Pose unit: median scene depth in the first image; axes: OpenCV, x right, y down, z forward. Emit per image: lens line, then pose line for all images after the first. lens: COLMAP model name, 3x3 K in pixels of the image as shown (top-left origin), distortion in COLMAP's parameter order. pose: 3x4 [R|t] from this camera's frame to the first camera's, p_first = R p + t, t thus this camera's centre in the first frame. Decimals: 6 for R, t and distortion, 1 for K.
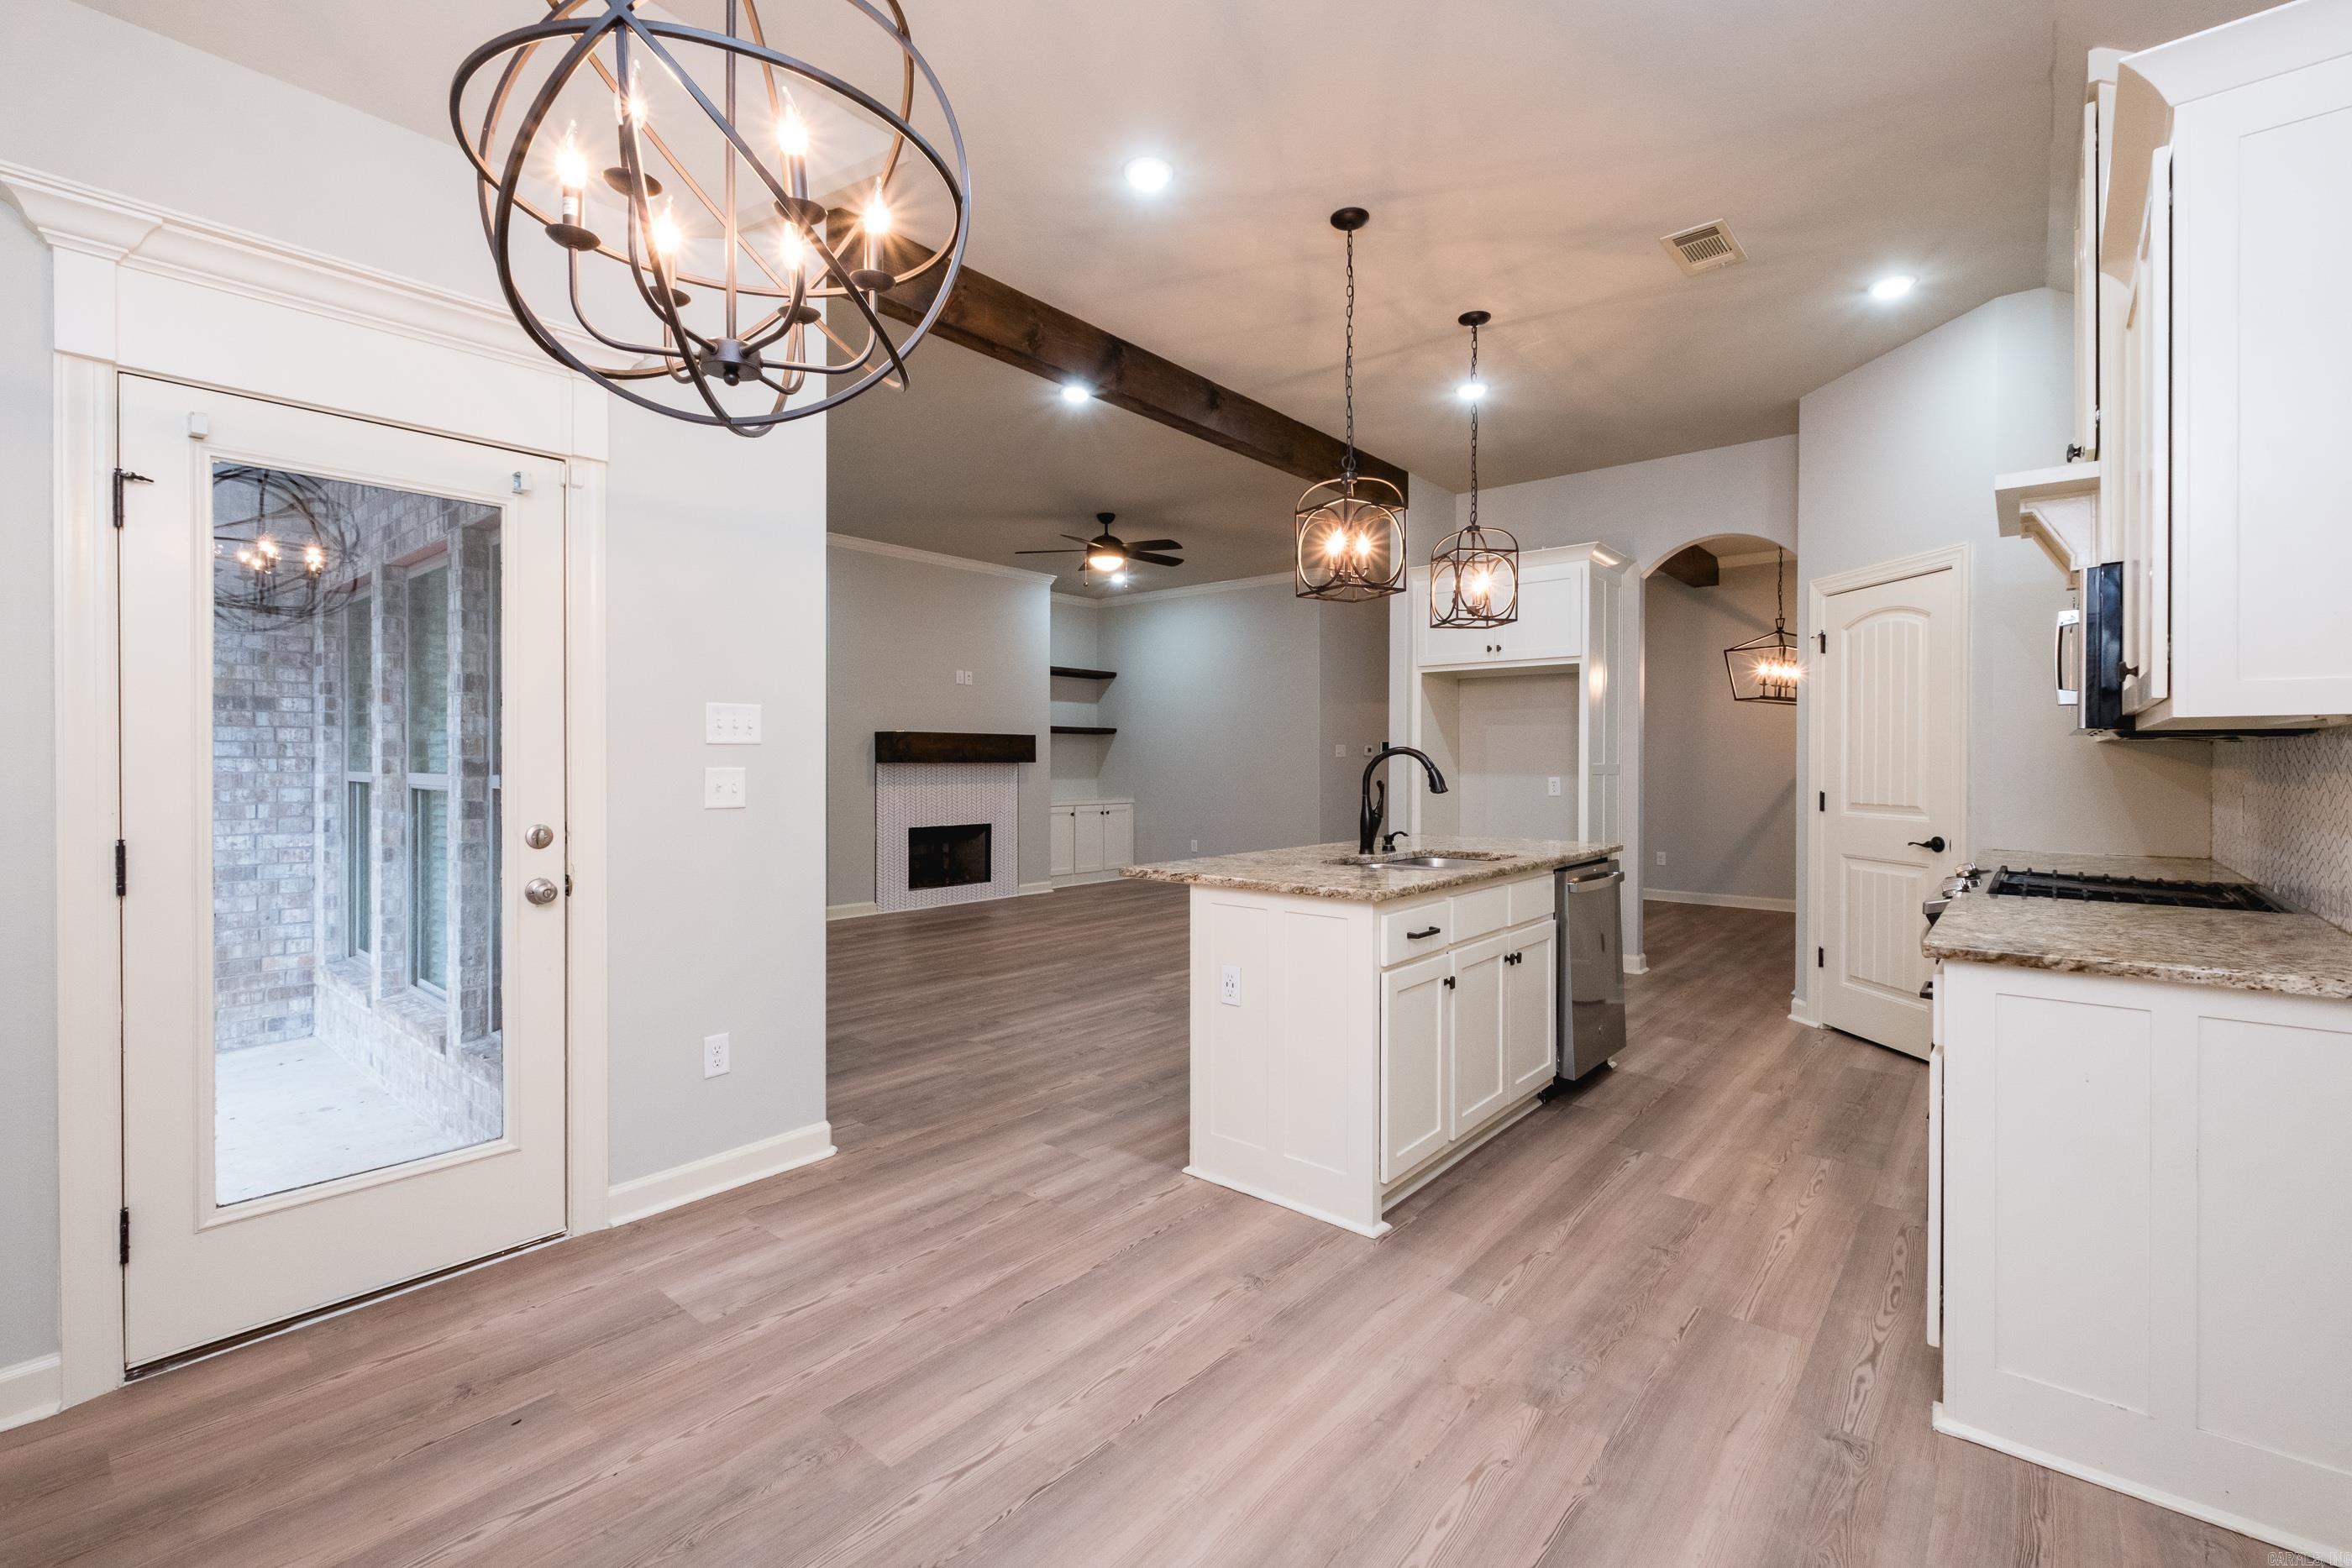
lens RADIAL K [[1018.2, 0, 1182.1], [0, 1018.2, 762.2], [0, 0, 1]] dist [0.005186, -0.004308]
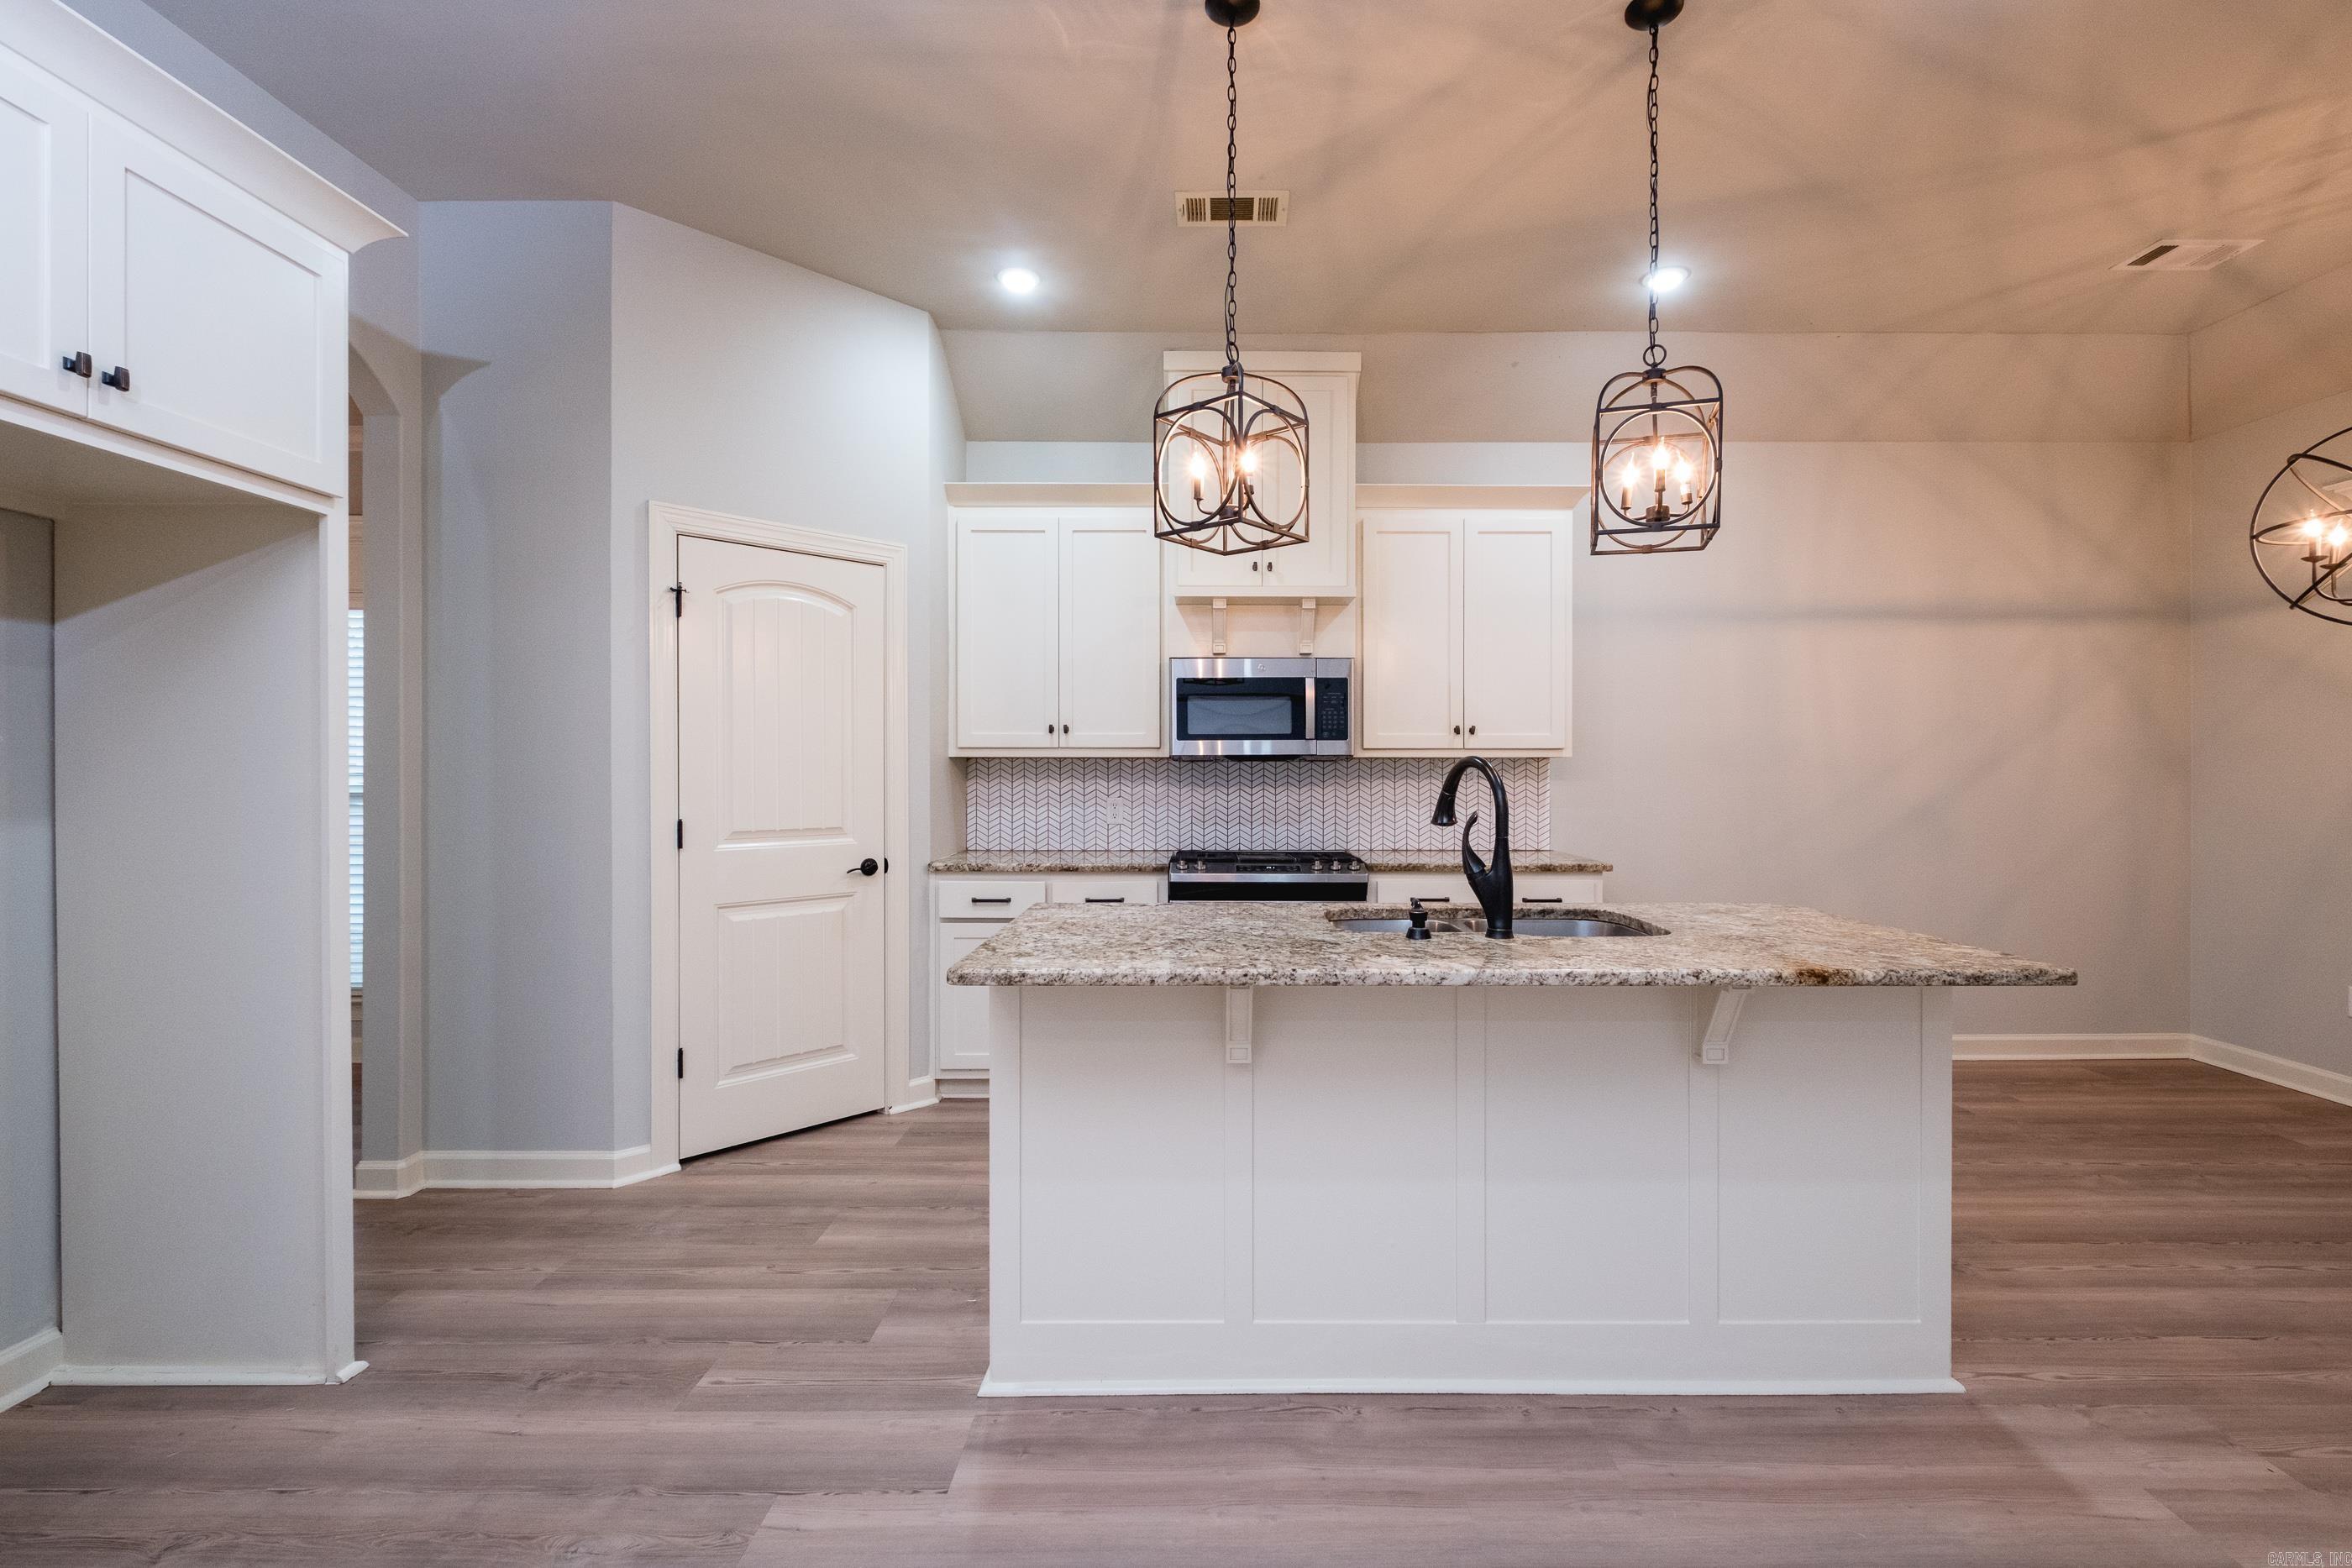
lens RADIAL K [[1018.2, 0, 1212.9], [0, 1018.2, 778.0], [0, 0, 1]] dist [0.005186, -0.004308]
pose [[-0.646407, -0.007104, 0.762959, -0.135443], [-0.000067, 0.999957, 0.009254, -0.006273], [-0.762992, 0.005931, -0.646380, 1.300866]]
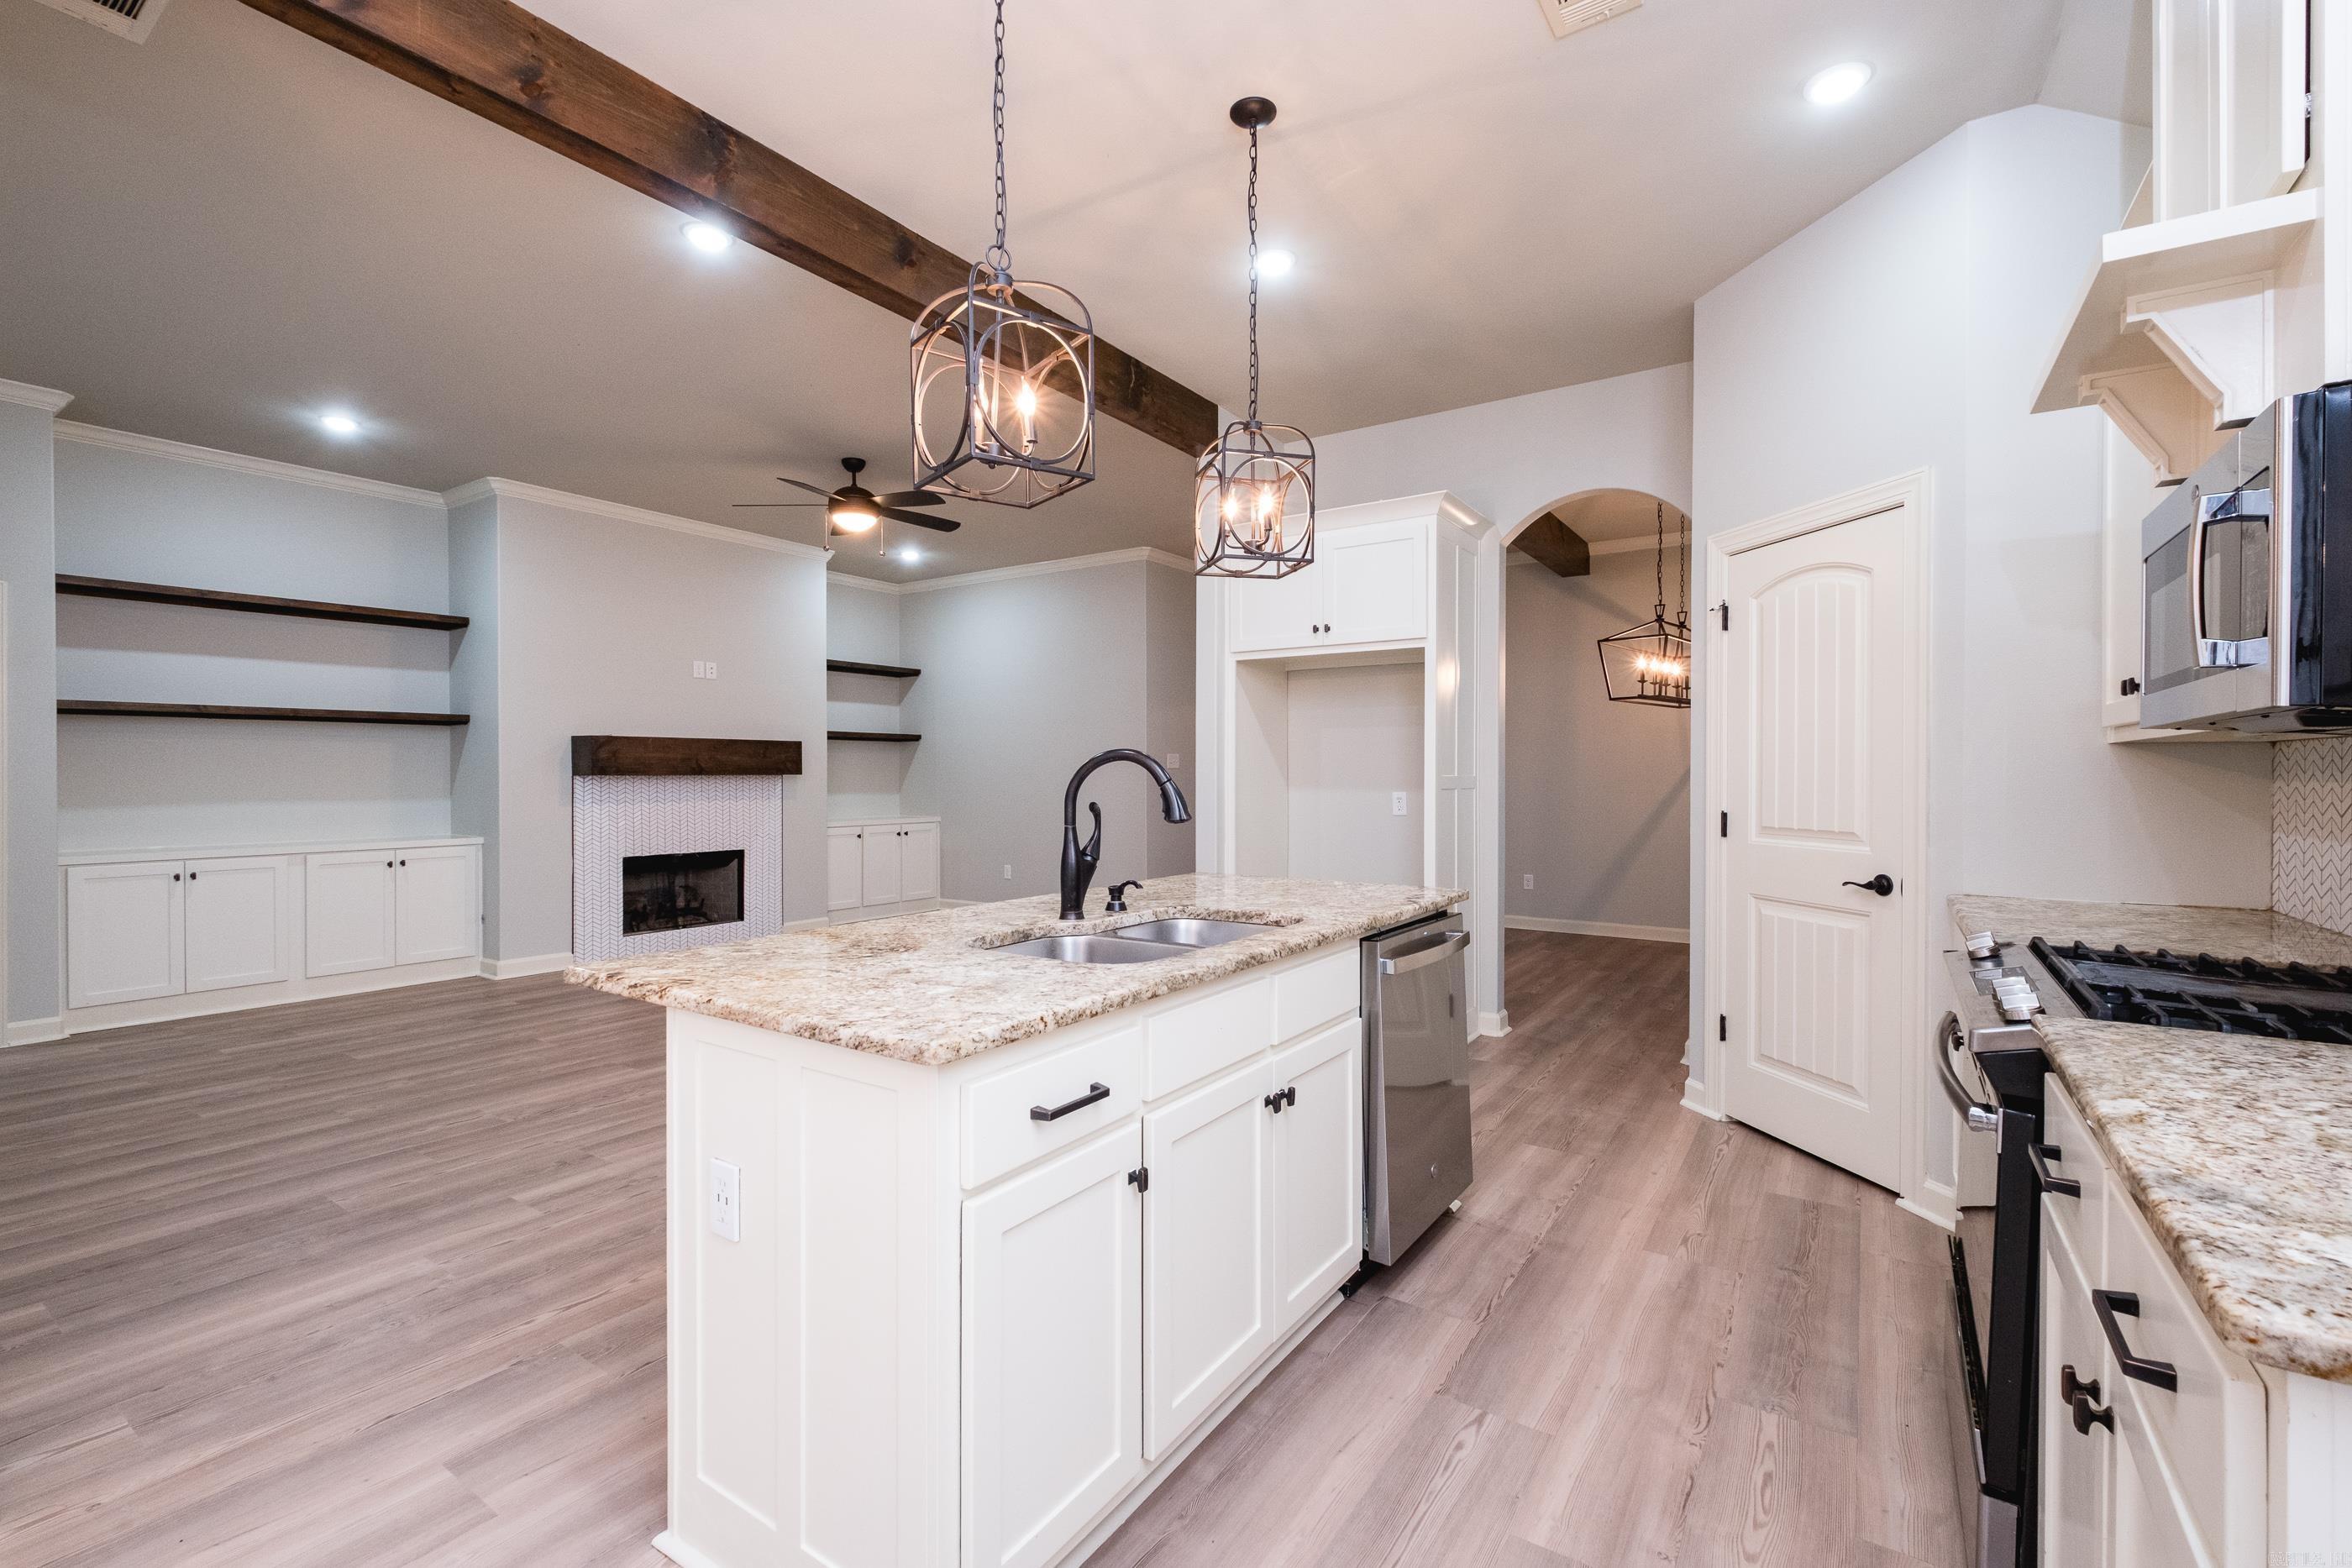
lens RADIAL K [[1018.2, 0, 1182.6], [0, 1018.2, 775.3], [0, 0, 1]] dist [0.005186, -0.004308]
pose [[0.994083, -0.001508, 0.108613, 0.156966], [0.001389, 0.999998, 0.001170, 0.000425], [-0.108614, -0.001012, 0.994083, 0.316651]]
